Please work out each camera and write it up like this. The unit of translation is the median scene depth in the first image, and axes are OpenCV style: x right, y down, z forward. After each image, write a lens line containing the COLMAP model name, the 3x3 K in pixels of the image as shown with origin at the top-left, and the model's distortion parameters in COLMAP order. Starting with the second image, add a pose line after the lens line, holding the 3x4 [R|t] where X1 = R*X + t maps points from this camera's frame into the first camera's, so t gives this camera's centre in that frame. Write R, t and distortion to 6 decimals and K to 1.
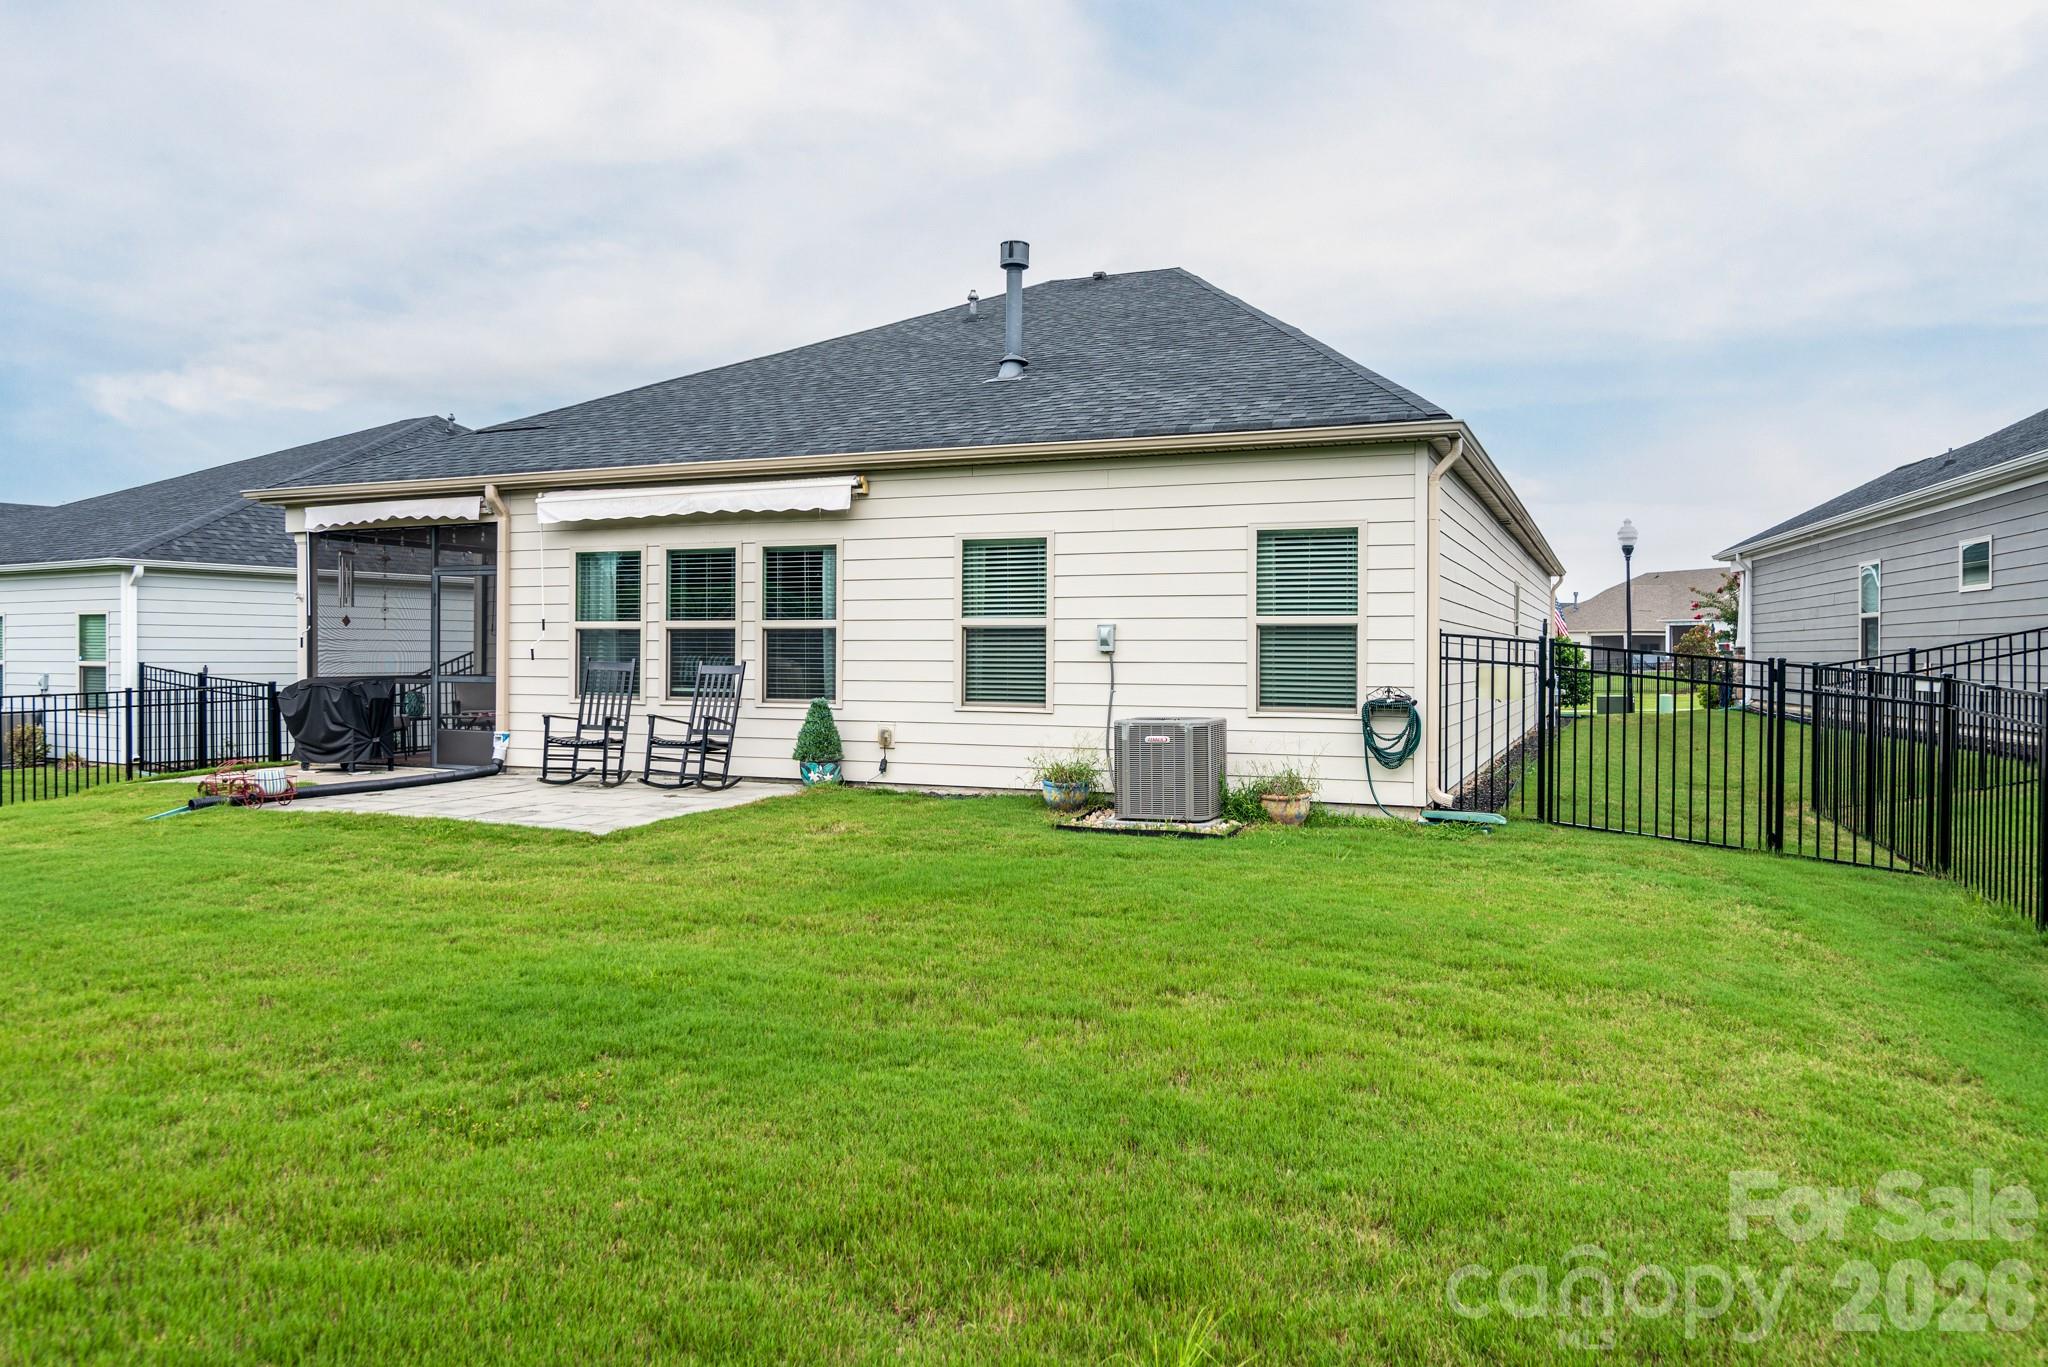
lens RADIAL K [[980.3, 0, 1026.4], [0, 980.3, 672.3], [0, 0, 1]] dist [0.002552, 0.000482]
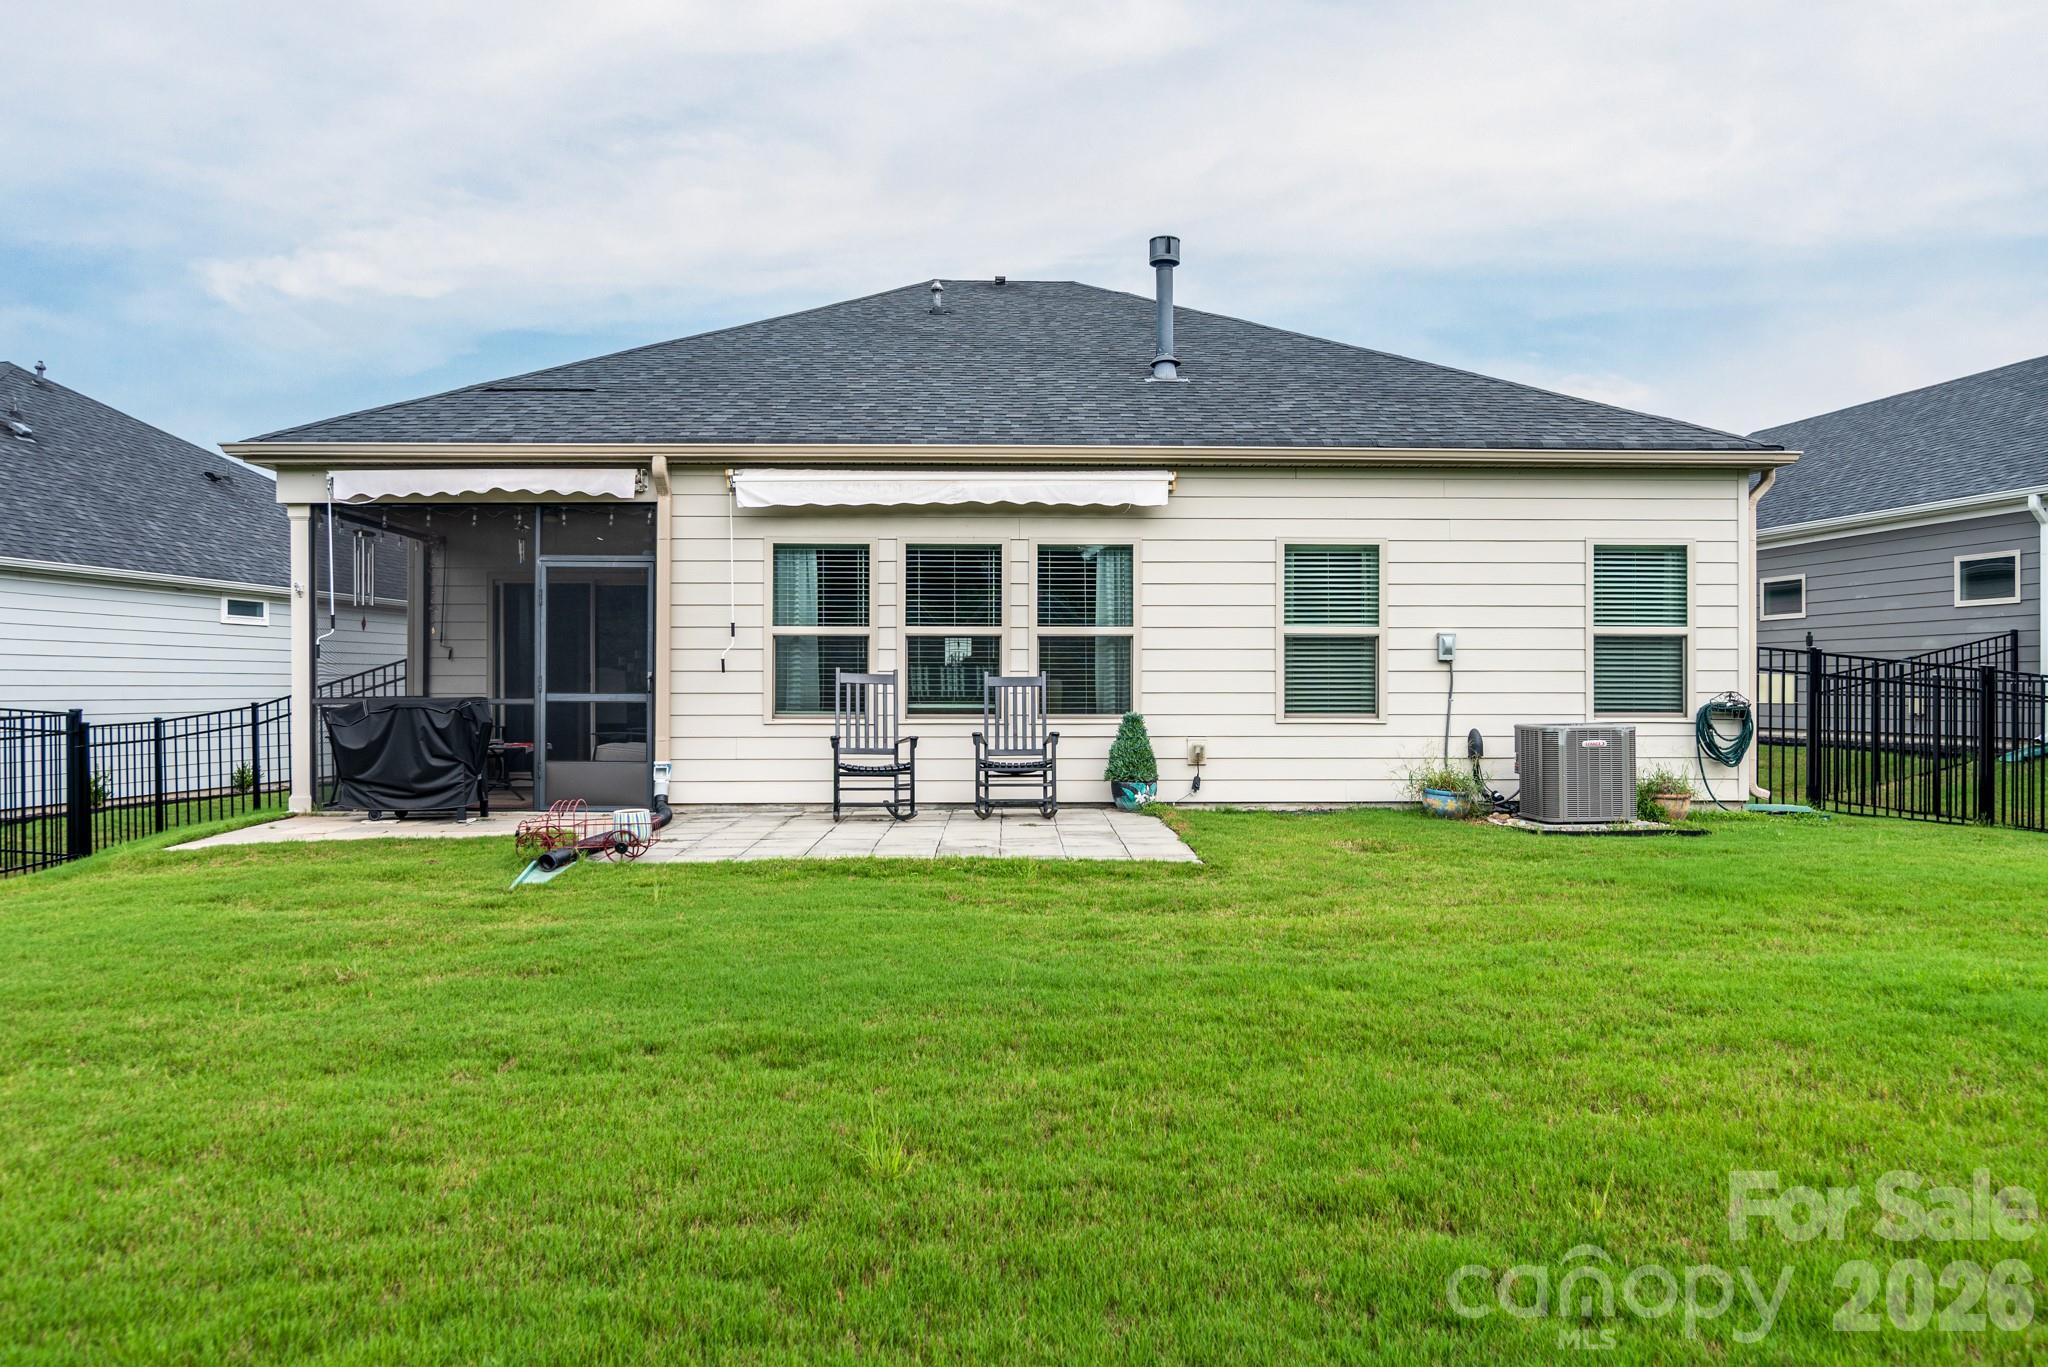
lens RADIAL K [[974.3, 0, 1024.0], [0, 974.3, 683.5], [0, 0, 1]] dist [-0.002358, -0.000268]
pose [[0.953107, -0.008944, 0.302502, -0.577501], [0.008437, 0.999960, 0.002982, -0.004111], [-0.302517, -0.000290, 0.953144, 0.166003]]
